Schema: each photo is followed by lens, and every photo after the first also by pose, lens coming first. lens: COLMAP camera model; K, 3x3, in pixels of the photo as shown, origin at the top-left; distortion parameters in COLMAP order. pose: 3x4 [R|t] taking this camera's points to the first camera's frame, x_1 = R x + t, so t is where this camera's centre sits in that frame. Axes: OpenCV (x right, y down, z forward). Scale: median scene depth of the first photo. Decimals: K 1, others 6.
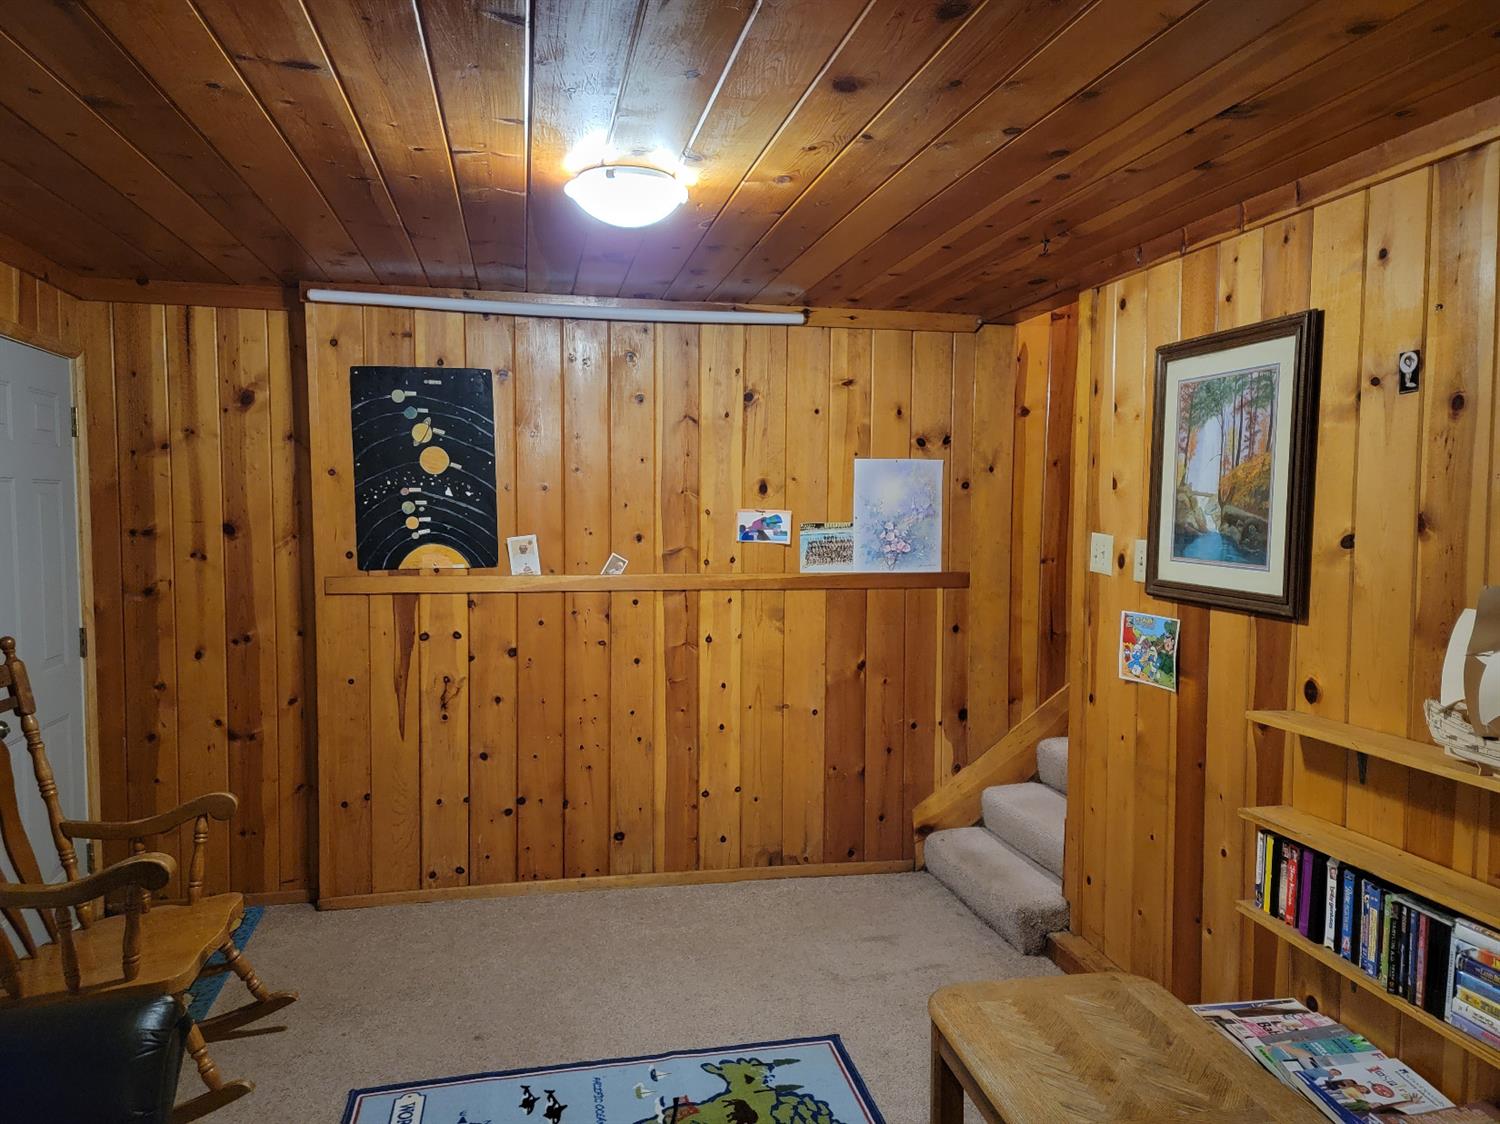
lens RADIAL K [[1033.2, 0, 762.0], [0, 1033.2, 563.7], [0, 0, 1]] dist [0.085850, -0.064534]
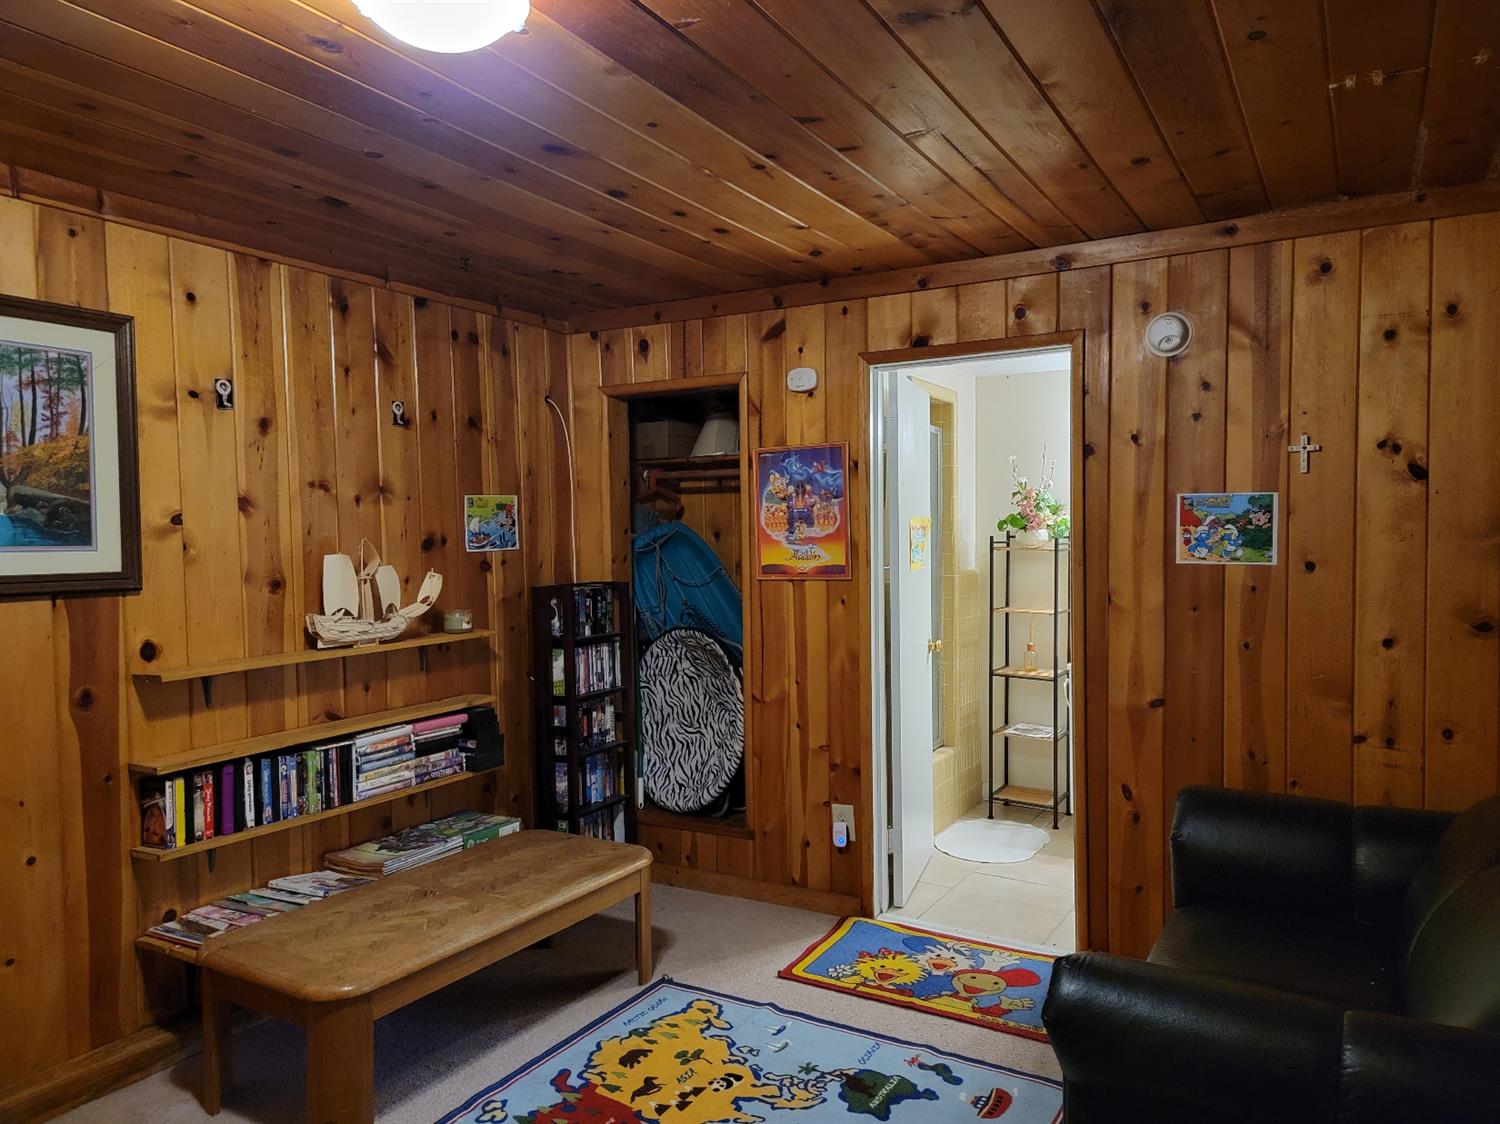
lens RADIAL K [[1033.2, 0, 762.0], [0, 1033.2, 563.7], [0, 0, 1]] dist [0.085850, -0.064534]
pose [[-0.734561, -0.013350, 0.678411, -0.747741], [0.053619, 0.995538, 0.077647, -0.027167], [-0.676421, 0.093413, -0.730567, 1.381563]]
